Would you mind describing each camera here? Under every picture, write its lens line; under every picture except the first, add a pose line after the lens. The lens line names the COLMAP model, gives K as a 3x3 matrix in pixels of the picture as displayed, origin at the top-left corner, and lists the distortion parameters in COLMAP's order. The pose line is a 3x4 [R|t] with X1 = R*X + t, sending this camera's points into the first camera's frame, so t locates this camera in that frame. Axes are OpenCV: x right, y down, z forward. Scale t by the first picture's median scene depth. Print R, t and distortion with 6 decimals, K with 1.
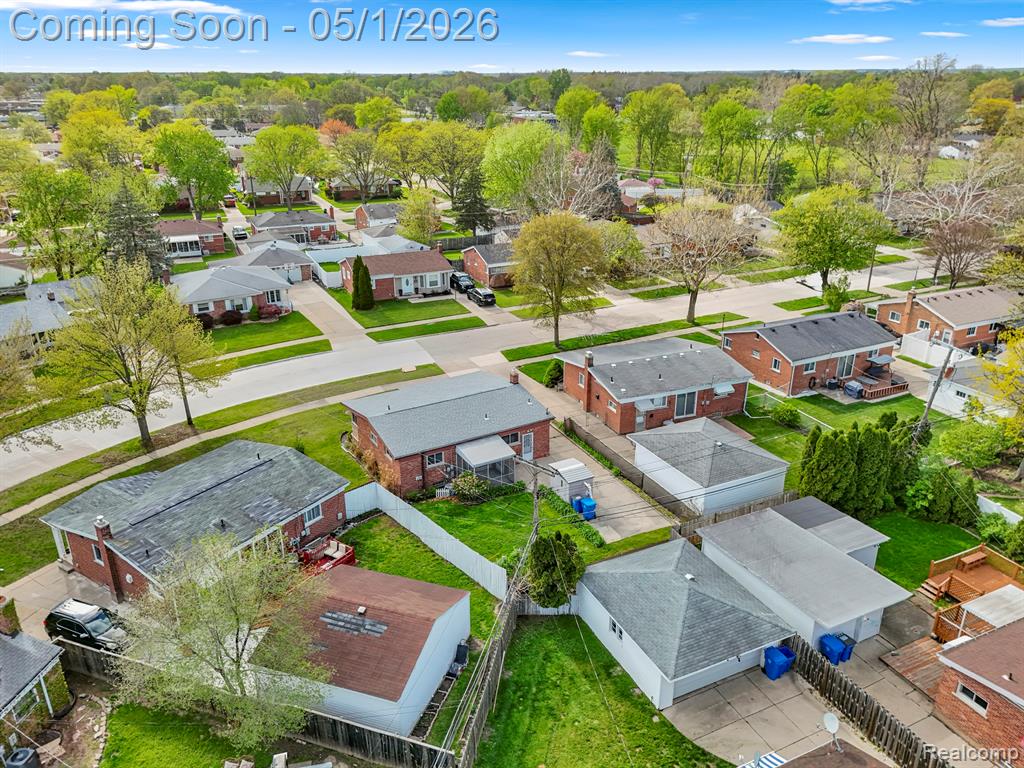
lens RADIAL K [[750.8, 0, 514.3], [0, 750.8, 387.3], [0, 0, 1]] dist [0.101102, -0.143422]
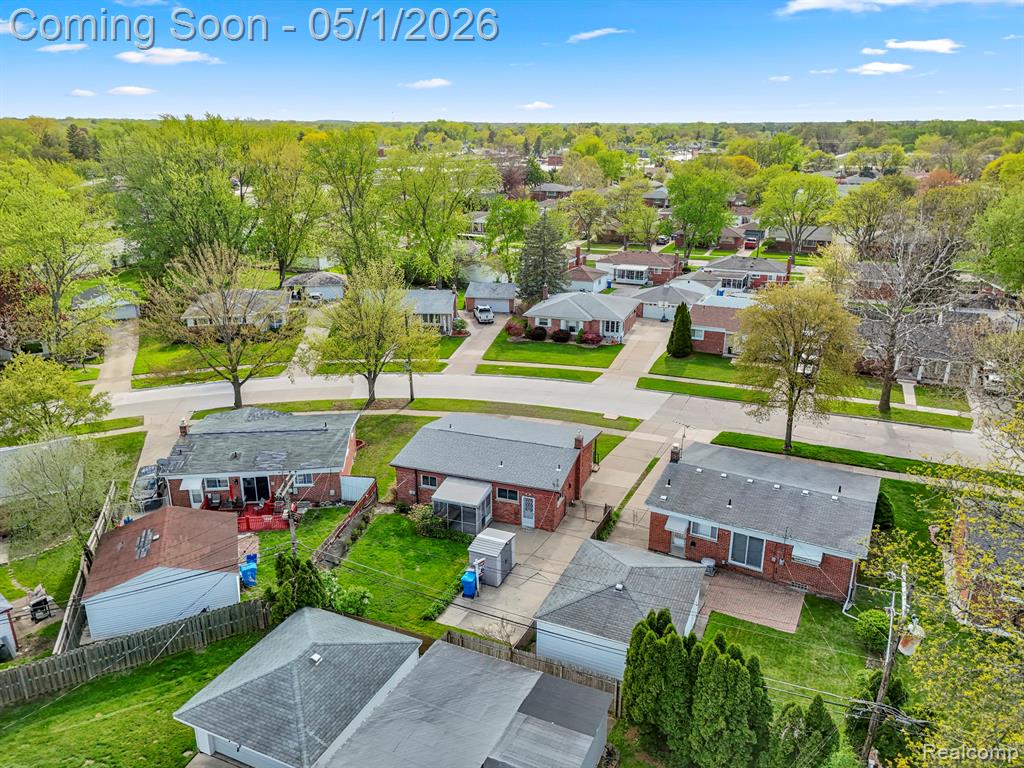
lens RADIAL K [[750.8, 0, 514.3], [0, 750.8, 387.3], [0, 0, 1]] dist [0.101102, -0.143422]
pose [[0.637743, 0.255514, -0.726634, 0.542911], [-0.294870, 0.952499, 0.076140, -0.111429], [0.711573, 0.165705, 0.682793, 0.278593]]
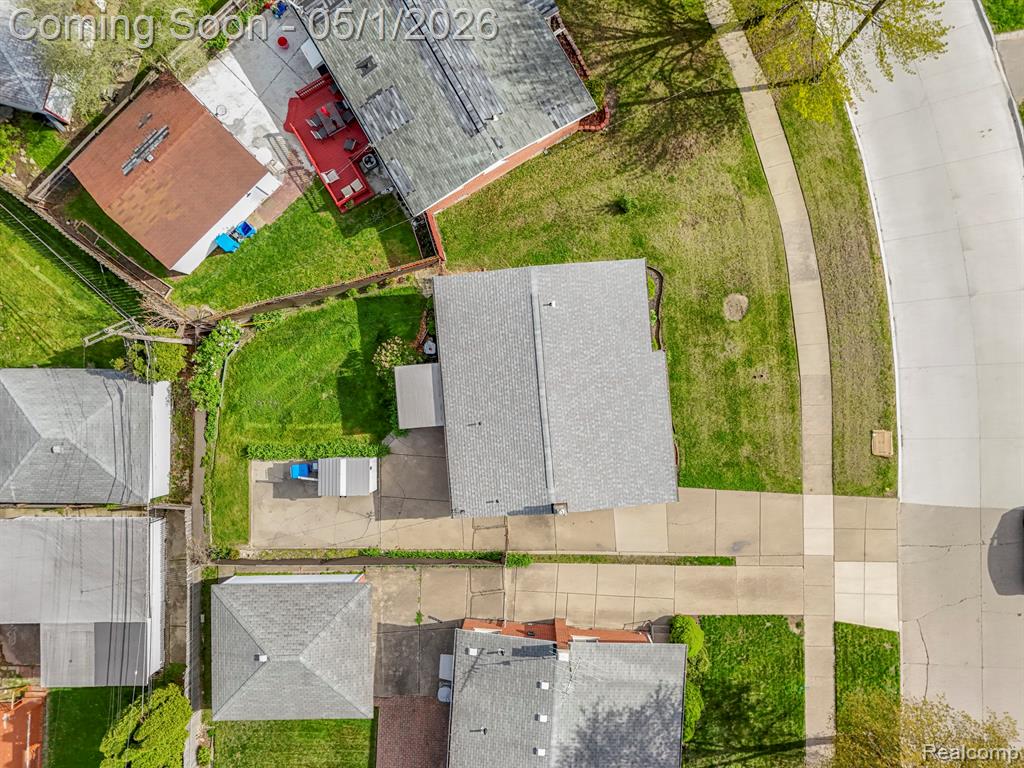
lens RADIAL K [[750.8, 0, 514.3], [0, 750.8, 387.3], [0, 0, 1]] dist [0.101102, -0.143422]
pose [[-0.434484, 0.900584, 0.013114, -0.076495], [-0.311634, -0.163976, 0.935947, -0.526305], [0.845049, 0.402568, 0.351897, 0.635420]]
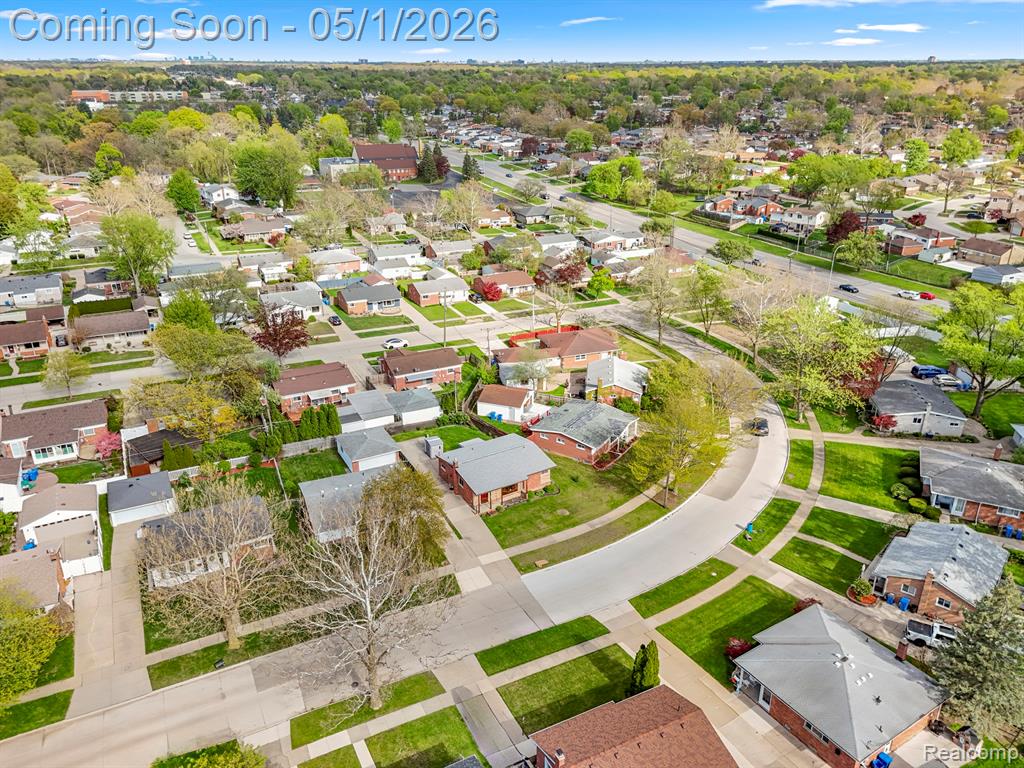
lens RADIAL K [[750.8, 0, 514.3], [0, 750.8, 387.3], [0, 0, 1]] dist [0.101102, -0.143422]
pose [[-0.999669, 0.009695, -0.023839, -0.083440], [-0.010380, 0.695743, 0.718216, -1.198309], [0.023549, 0.718225, -0.695412, 1.845636]]
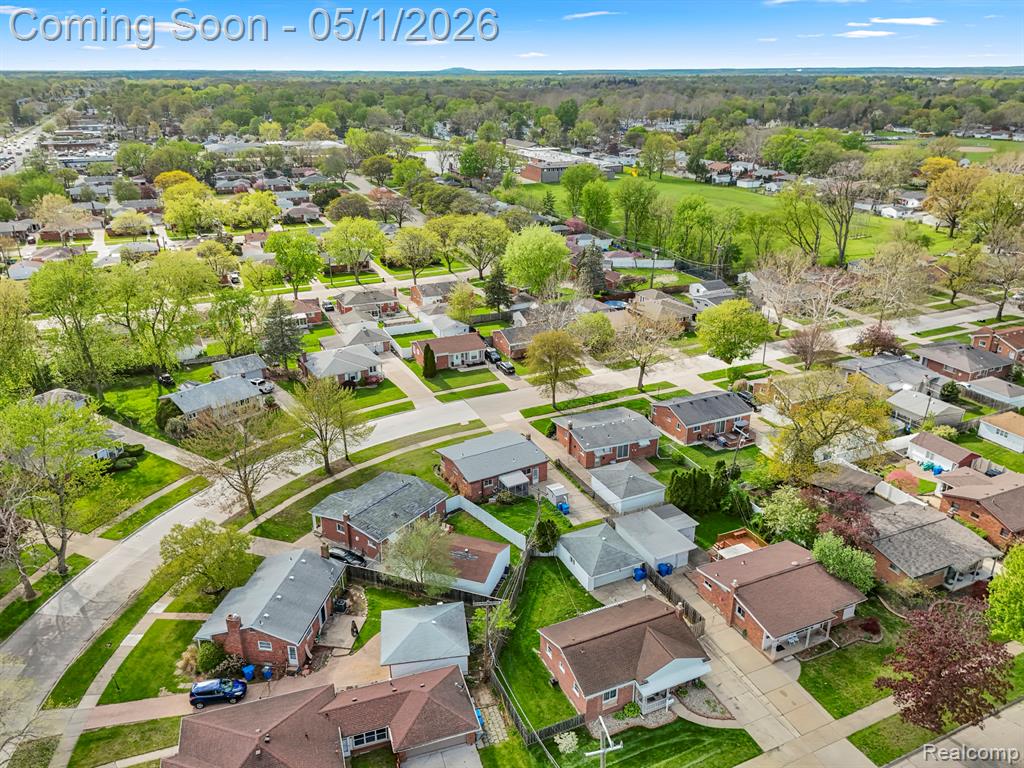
lens RADIAL K [[750.8, 0, 514.3], [0, 750.8, 387.3], [0, 0, 1]] dist [0.101102, -0.143422]
pose [[0.999906, 0.006508, -0.012028, -0.012233], [-0.006458, 0.999970, 0.004219, -0.127834], [0.012055, -0.004141, 0.999919, -0.754586]]
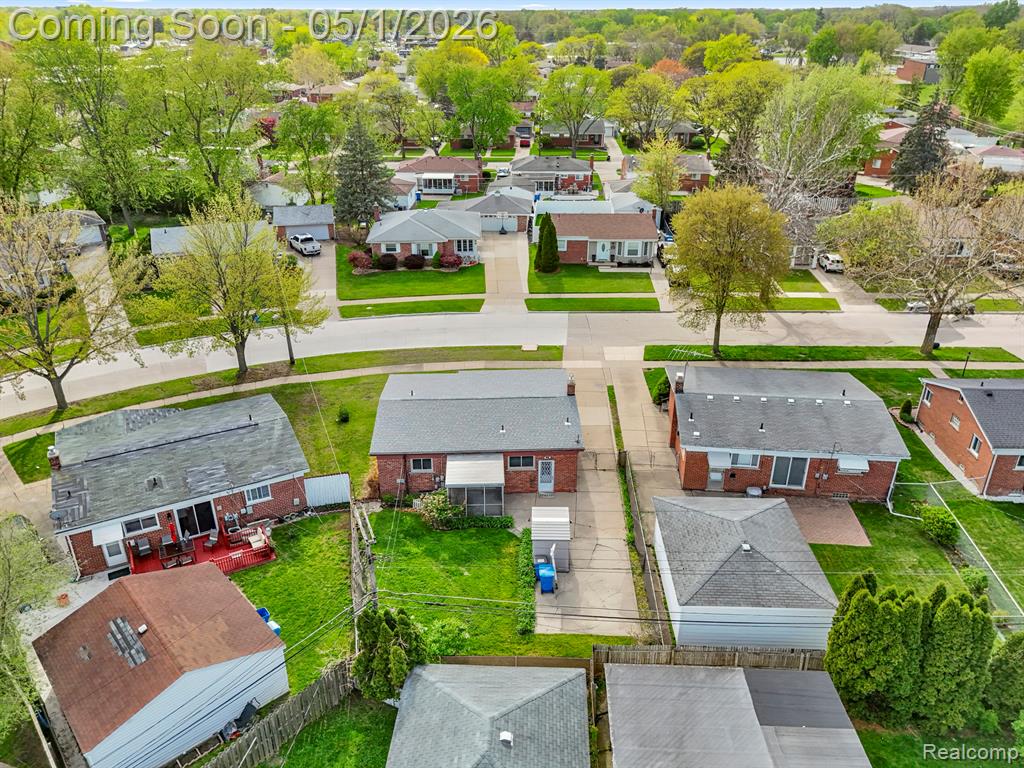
lens RADIAL K [[750.8, 0, 514.3], [0, 750.8, 387.3], [0, 0, 1]] dist [0.101102, -0.143422]
pose [[0.882654, 0.209555, -0.420724, 0.264469], [-0.179632, 0.977559, 0.110045, -0.083916], [0.434343, -0.021556, 0.900490, 0.209000]]
